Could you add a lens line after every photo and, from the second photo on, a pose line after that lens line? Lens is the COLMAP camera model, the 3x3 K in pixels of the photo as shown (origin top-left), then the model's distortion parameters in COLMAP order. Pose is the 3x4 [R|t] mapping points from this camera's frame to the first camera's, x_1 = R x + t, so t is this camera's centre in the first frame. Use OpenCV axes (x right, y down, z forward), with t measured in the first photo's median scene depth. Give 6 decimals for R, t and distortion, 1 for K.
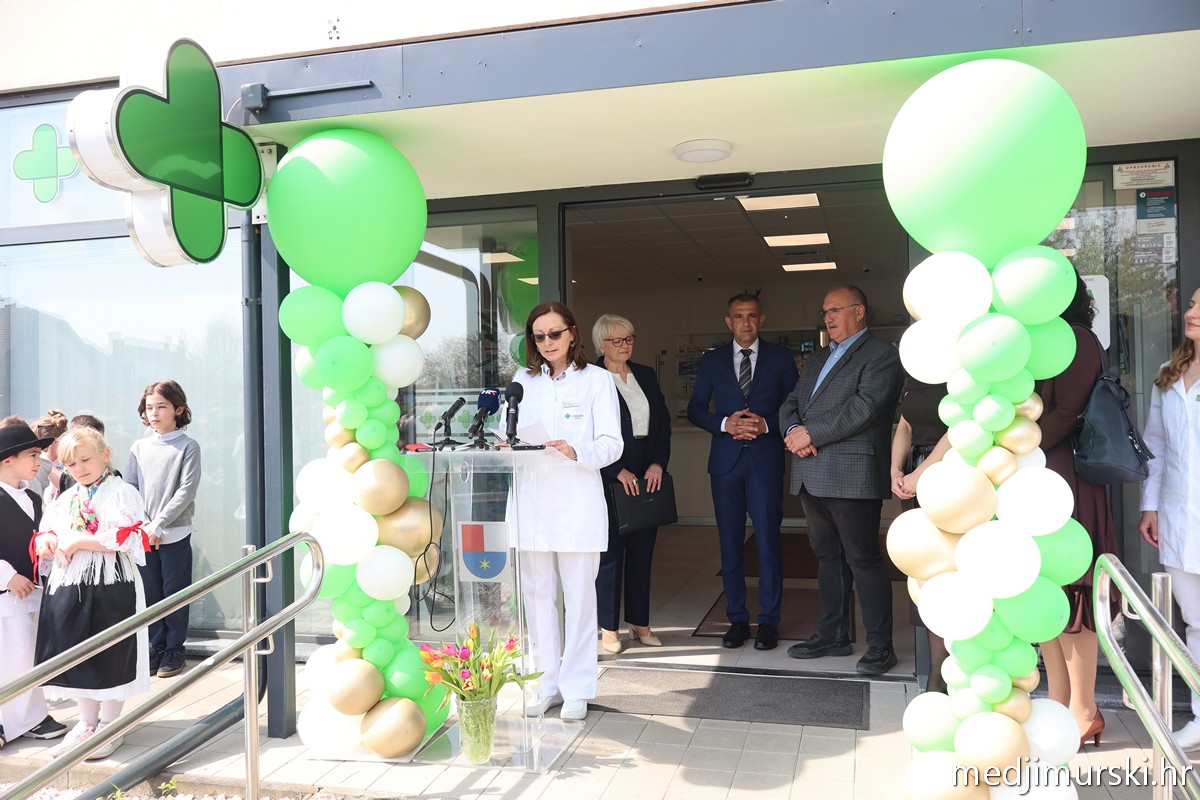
lens RADIAL K [[1076.1, 0, 579.2], [0, 1076.1, 407.3], [0, 0, 1]] dist [0.024847, 0.023827]
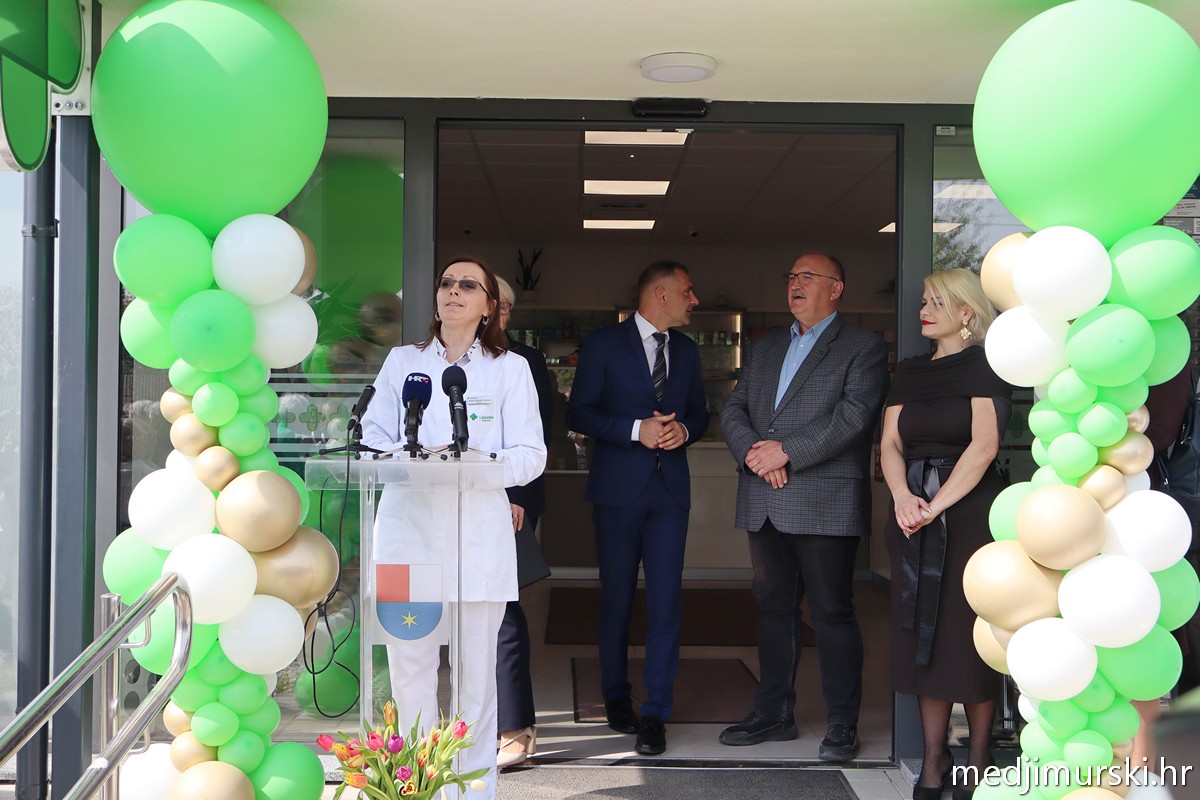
lens RADIAL K [[1564.9, 0, 591.1], [0, 1564.9, 403.5], [0, 0, 1]] dist [0.016684, 0.000000]
pose [[0.956223, 0.028968, 0.291202, -0.272209], [-0.026819, 0.999576, -0.011367, 0.010623], [-0.291408, 0.003060, 0.956594, -0.025437]]
